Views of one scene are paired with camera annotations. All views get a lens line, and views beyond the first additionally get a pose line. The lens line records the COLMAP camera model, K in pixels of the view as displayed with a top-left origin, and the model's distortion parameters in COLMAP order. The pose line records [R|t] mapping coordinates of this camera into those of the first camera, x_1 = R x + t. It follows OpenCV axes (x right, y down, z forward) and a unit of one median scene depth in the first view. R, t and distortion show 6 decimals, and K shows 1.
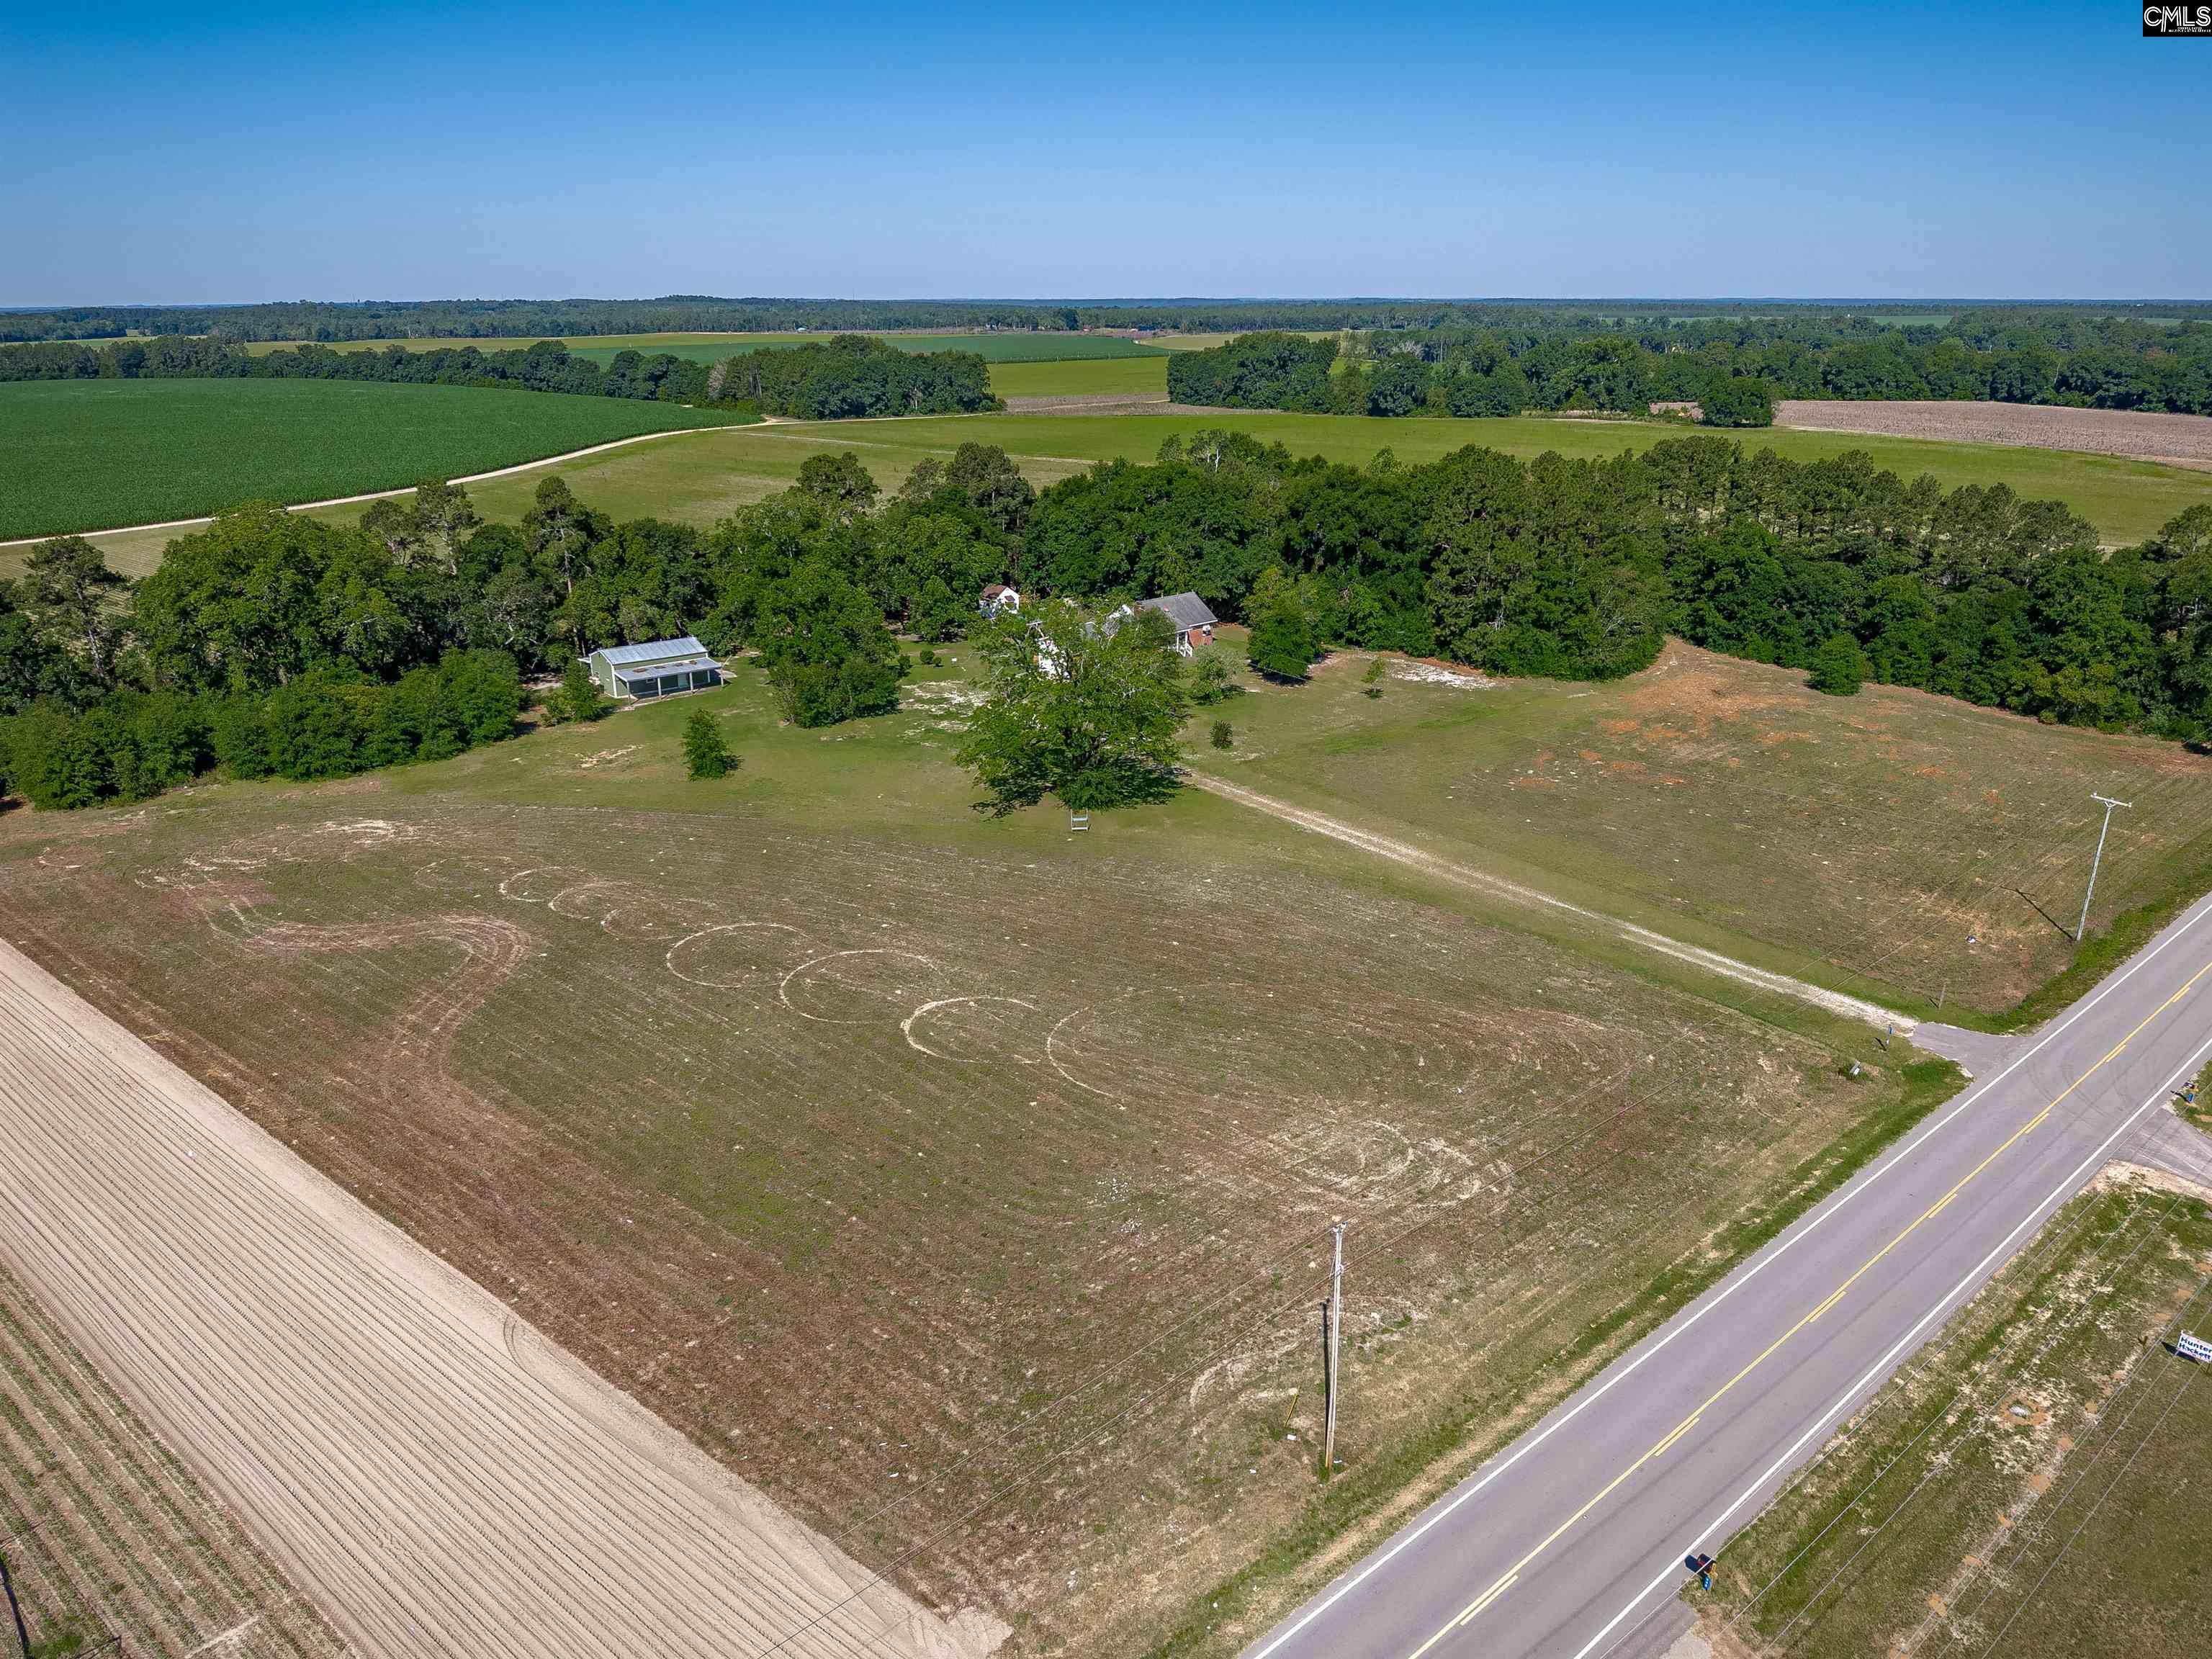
lens RADIAL K [[1548.4, 0, 1106.2], [0, 1548.4, 833.4], [0, 0, 1]] dist [-0.008432, -0.015067]
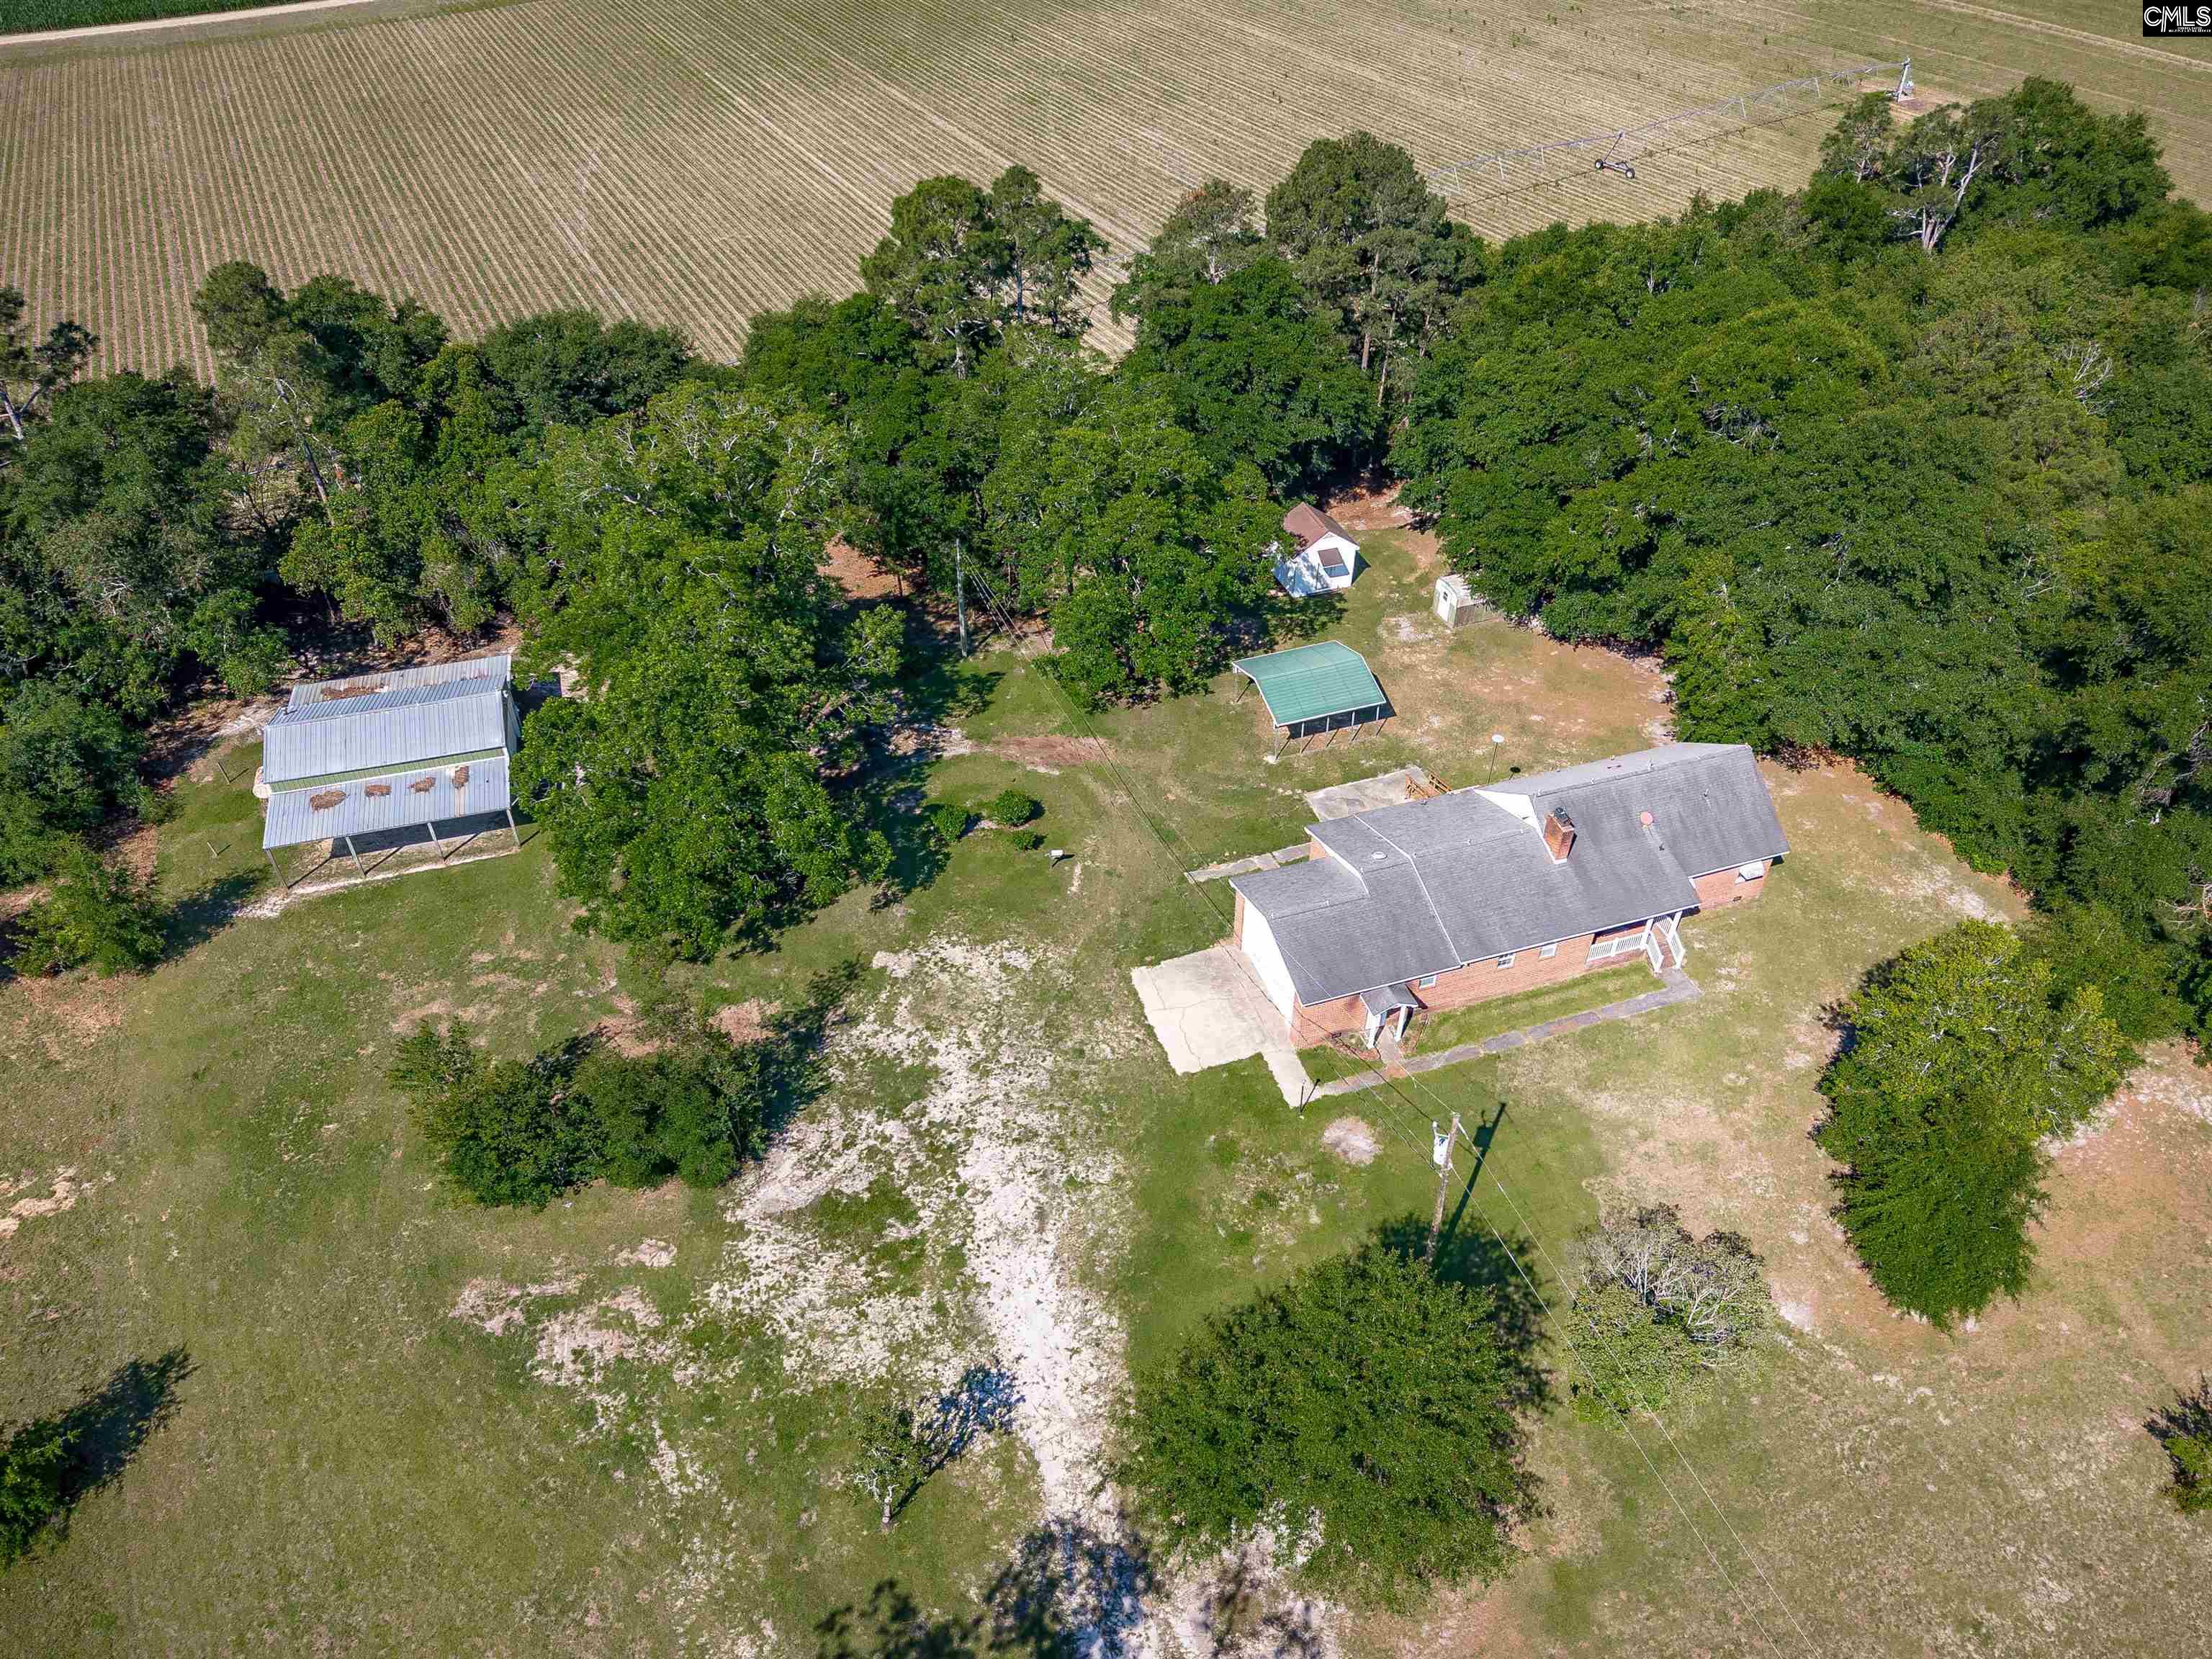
lens RADIAL K [[1532.2, 0, 1108.6], [0, 1532.2, 841.6], [0, 0, 1]] dist [-0.003690, -0.021744]
pose [[0.920616, 0.257645, -0.293402, 0.053345], [-0.132269, 0.912757, 0.386496, -0.464589], [0.367384, -0.317007, 0.874377, 1.117929]]
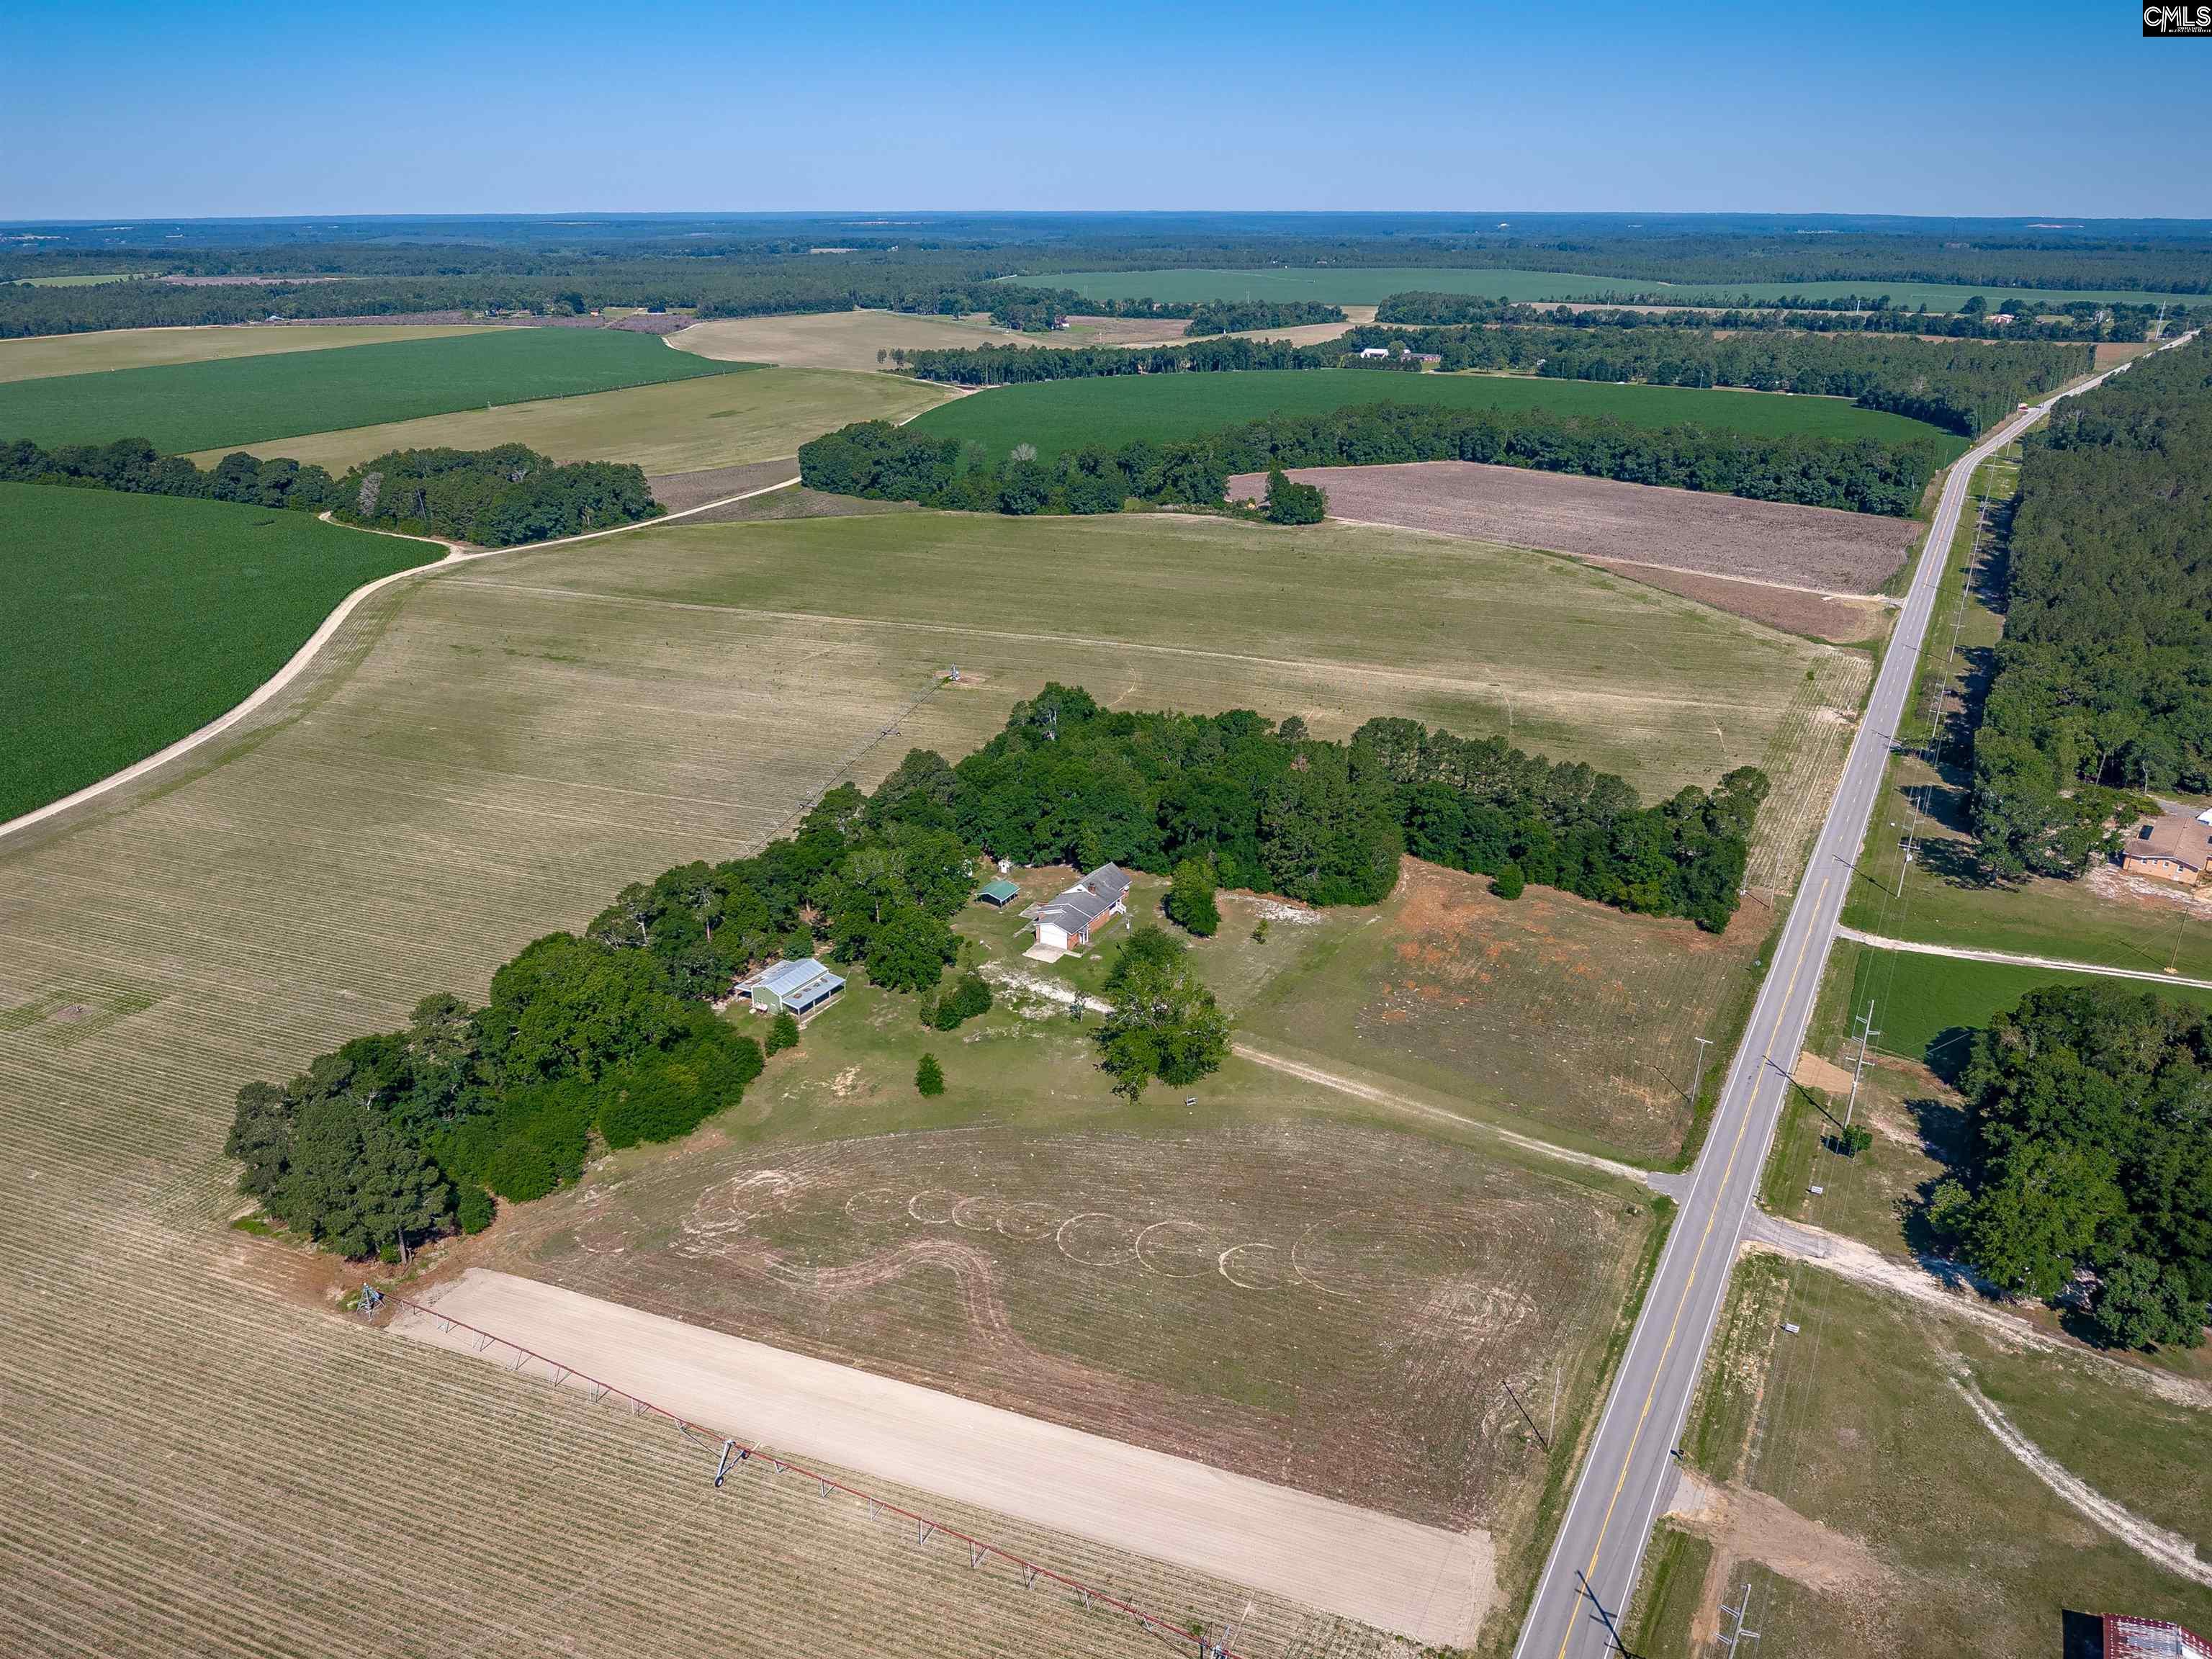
lens RADIAL K [[1544.8, 0, 1106.0], [0, 1544.8, 829.5], [0, 0, 1]] dist [-0.005841, -0.018273]
pose [[0.944251, -0.120104, 0.306538, -0.721895], [0.103729, 0.992194, 0.069226, -0.527943], [-0.312459, -0.033570, 0.949338, -0.731516]]
